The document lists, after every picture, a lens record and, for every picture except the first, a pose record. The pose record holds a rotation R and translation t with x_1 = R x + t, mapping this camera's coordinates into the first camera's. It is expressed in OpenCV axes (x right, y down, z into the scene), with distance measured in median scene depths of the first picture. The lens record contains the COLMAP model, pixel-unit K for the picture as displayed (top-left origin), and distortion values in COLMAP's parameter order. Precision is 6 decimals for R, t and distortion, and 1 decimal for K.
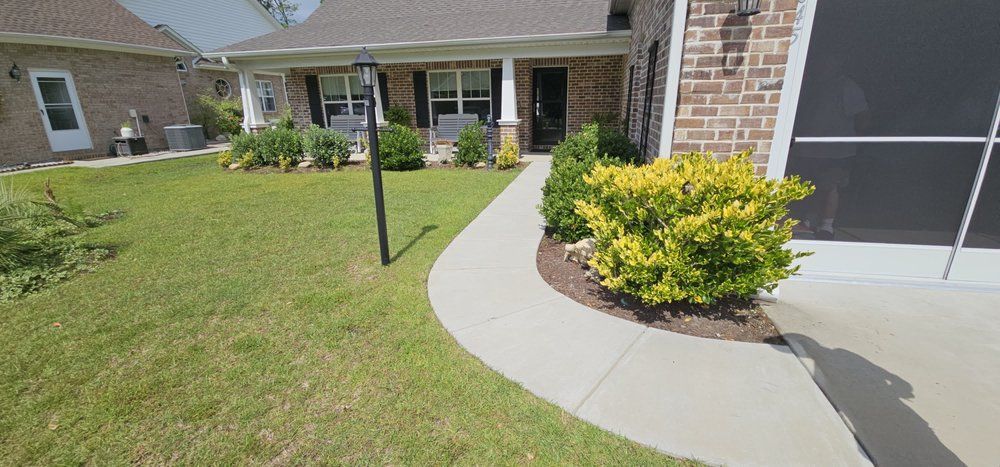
lens RADIAL K [[416.3, 0, 500.0], [0, 416.3, 233.5], [0, 0, 1]] dist [0.000955, -0.007557]
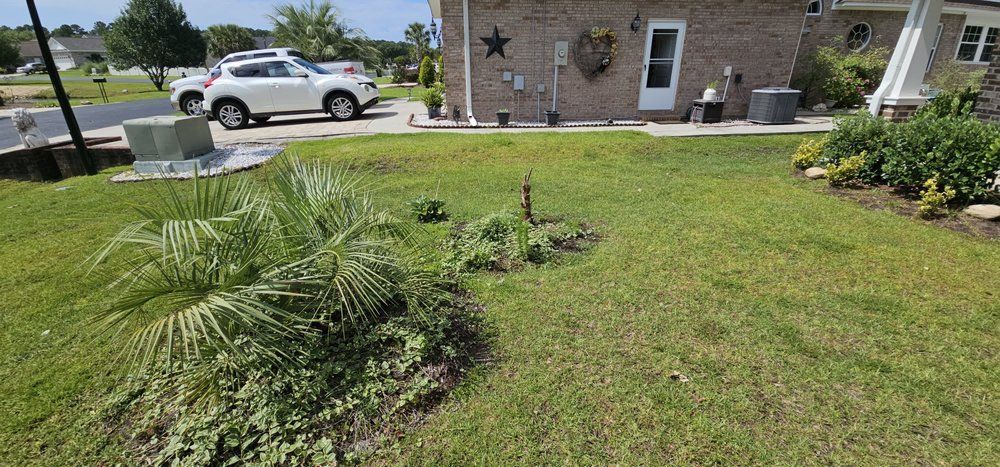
lens RADIAL K [[397.3, 0, 502.3], [0, 397.3, 247.4], [0, 0, 1]] dist [0.002063, 0.000196]
pose [[0.337950, 0.397448, -0.853126, -0.258861], [-0.276935, 0.908323, 0.313460, -0.113989], [0.899498, 0.130326, 0.417035, 0.370625]]
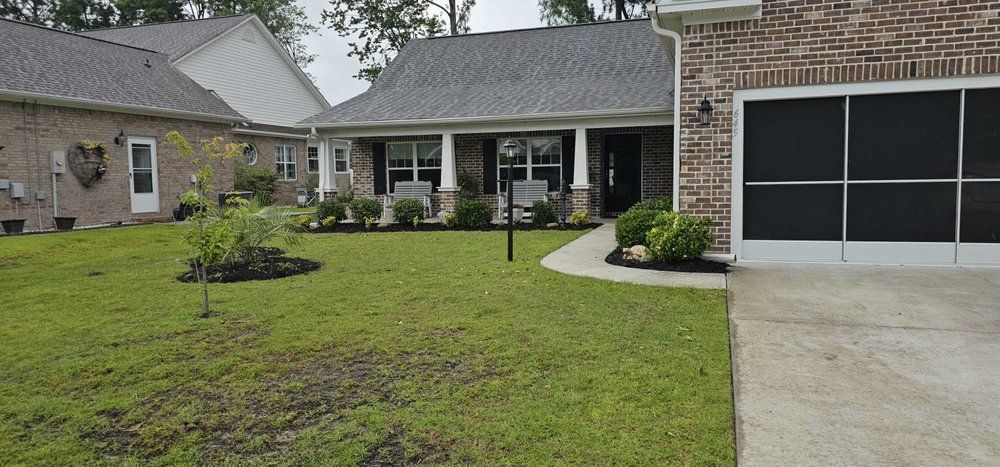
lens RADIAL K [[649.2, 0, 500.0], [0, 649.2, 233.5], [0, 0, 1]] dist [0.000571, -0.001388]
pose [[0.996287, 0.009081, -0.085618, -0.037976], [-0.026820, 0.977675, -0.208402, 0.175676], [0.081814, 0.209924, 0.974289, -0.524767]]
